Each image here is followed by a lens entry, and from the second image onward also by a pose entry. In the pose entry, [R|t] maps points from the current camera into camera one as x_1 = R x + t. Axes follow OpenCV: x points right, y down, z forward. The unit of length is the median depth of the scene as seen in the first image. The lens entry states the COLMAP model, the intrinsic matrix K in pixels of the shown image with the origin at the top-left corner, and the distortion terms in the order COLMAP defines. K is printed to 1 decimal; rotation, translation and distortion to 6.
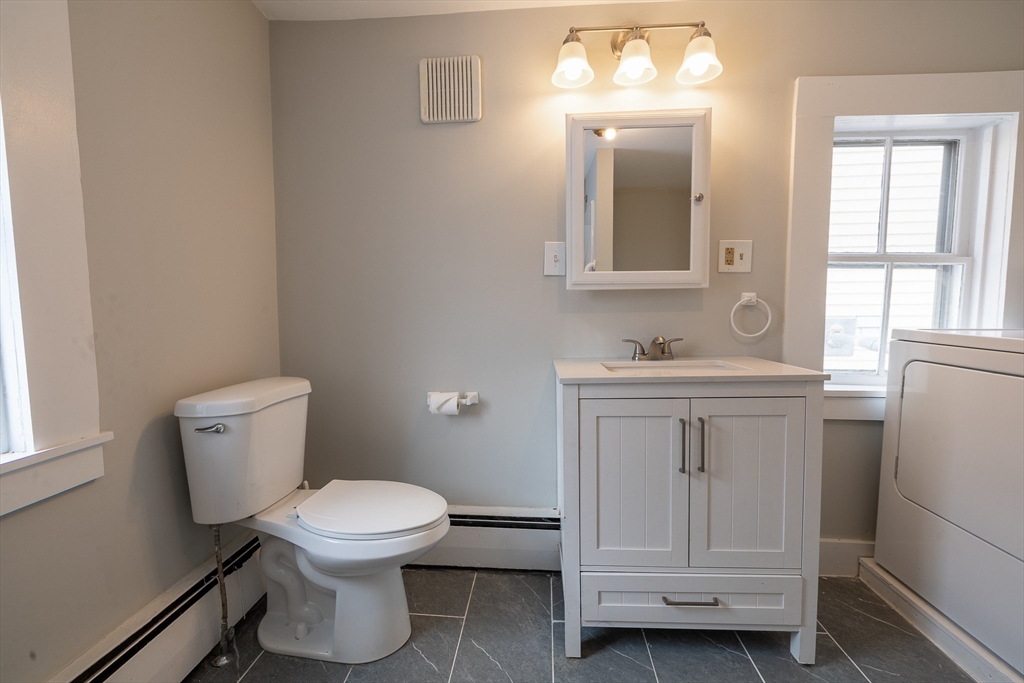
lens RADIAL K [[438.4, 0, 512.0], [0, 438.4, 341.5], [0, 0, 1]] dist [0.002349, -0.000069]
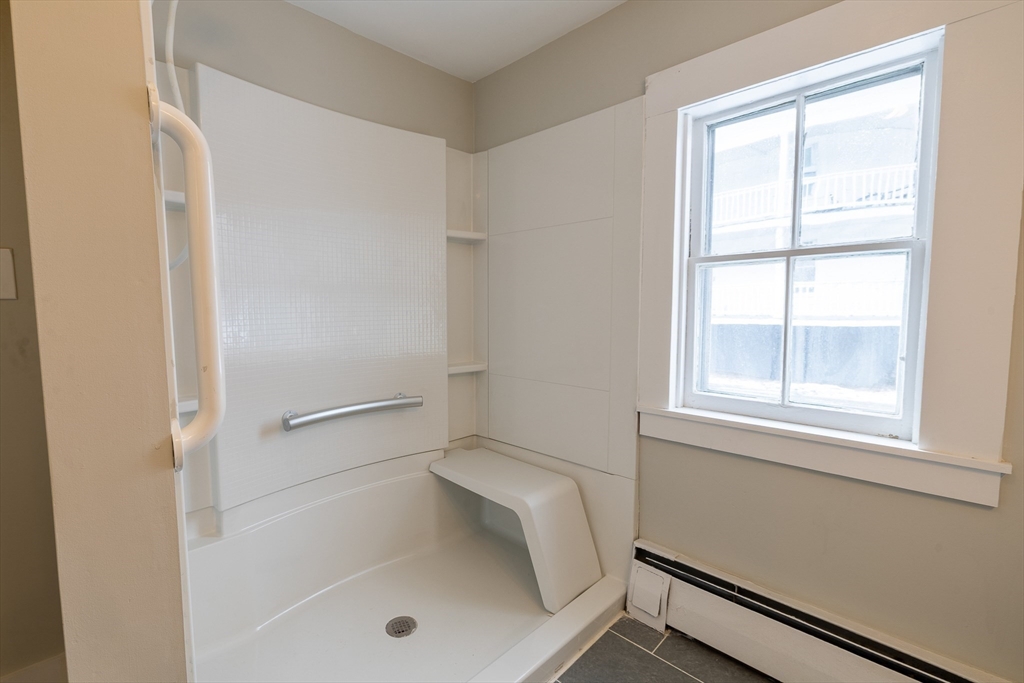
lens RADIAL K [[461.5, 0, 512.0], [0, 461.5, 341.5], [0, 0, 1]] dist [-0.000310, -0.000101]
pose [[-0.672674, 0.069847, -0.736635, 0.328241], [-0.045911, 0.989677, 0.135765, -0.090937], [0.738513, 0.125146, -0.662523, 0.589960]]
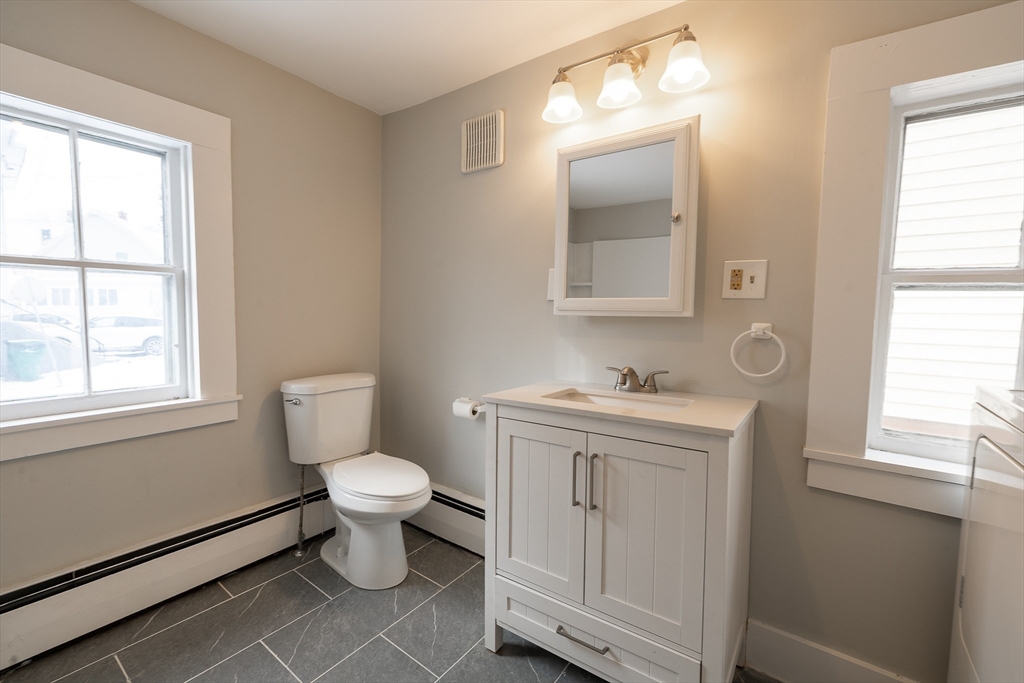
lens RADIAL K [[448.8, 0, 512.0], [0, 448.8, 341.5], [0, 0, 1]] dist [0.000893, 0.000094]
pose [[0.844055, 0.055353, -0.533392, 0.650622], [-0.062682, 0.998024, 0.004382, -0.055905], [0.532581, 0.029735, 0.845857, 0.043270]]
